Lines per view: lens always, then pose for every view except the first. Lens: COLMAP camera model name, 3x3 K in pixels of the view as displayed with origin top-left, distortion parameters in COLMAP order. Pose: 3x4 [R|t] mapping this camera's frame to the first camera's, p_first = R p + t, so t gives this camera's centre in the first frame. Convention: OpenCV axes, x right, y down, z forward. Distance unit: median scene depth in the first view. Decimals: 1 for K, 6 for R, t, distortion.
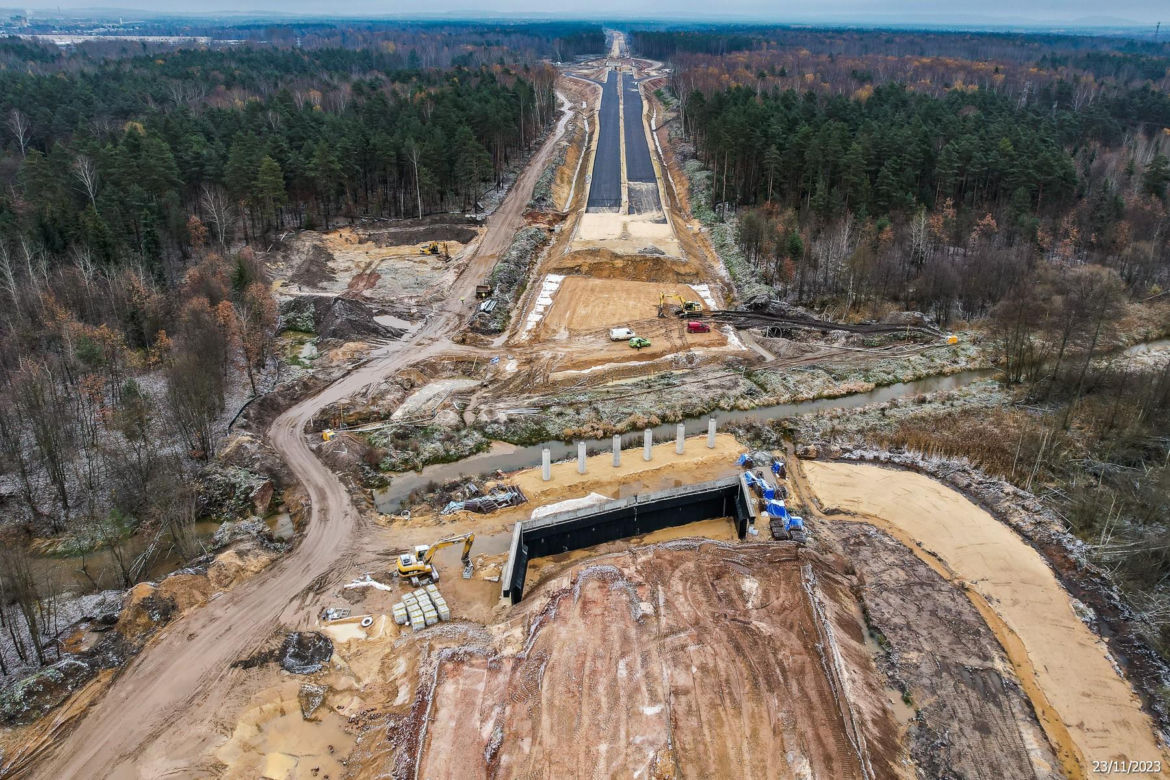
lens RADIAL K [[798.9, 0, 585.0], [0, 798.9, 390.0], [0, 0, 1]] dist [-0.005960, 0.005907]
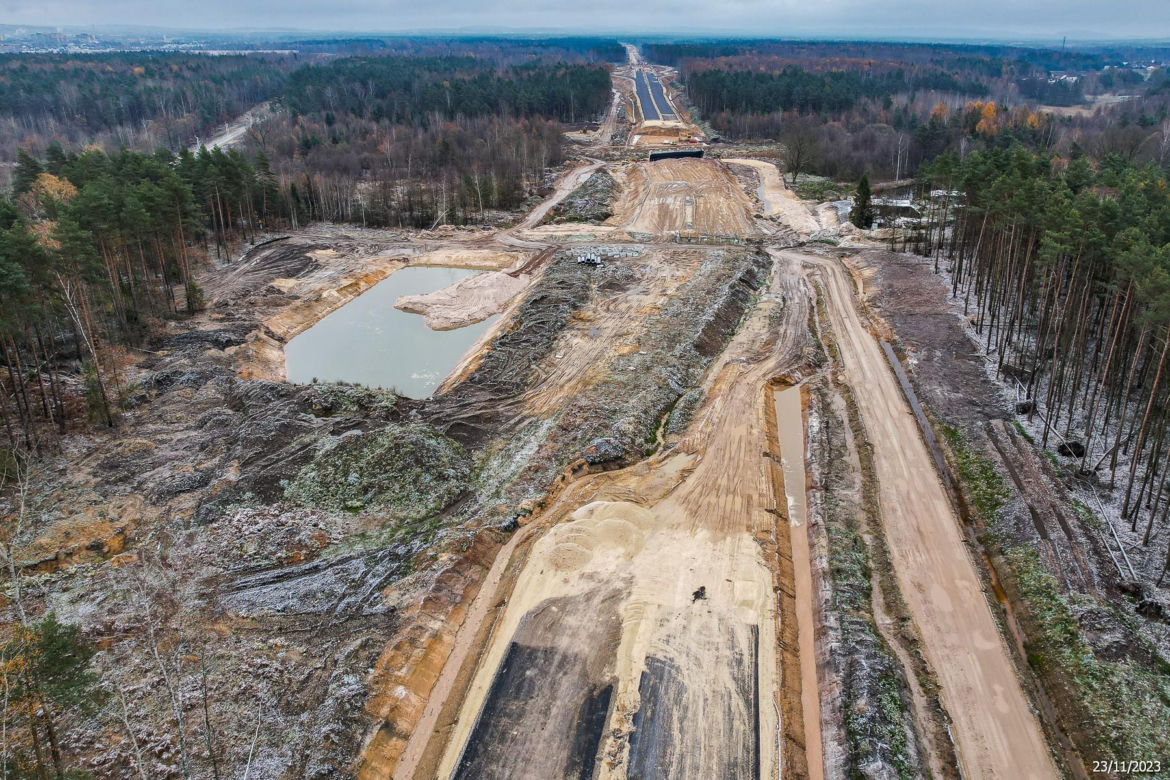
lens RADIAL K [[798.9, 0, 585.0], [0, 798.9, 390.0], [0, 0, 1]] dist [-0.005960, 0.005907]
pose [[0.999953, -0.001932, -0.009511, -0.243041], [0.001796, 0.999896, -0.014333, 0.941421], [0.009538, 0.014315, 0.999852, -2.067849]]
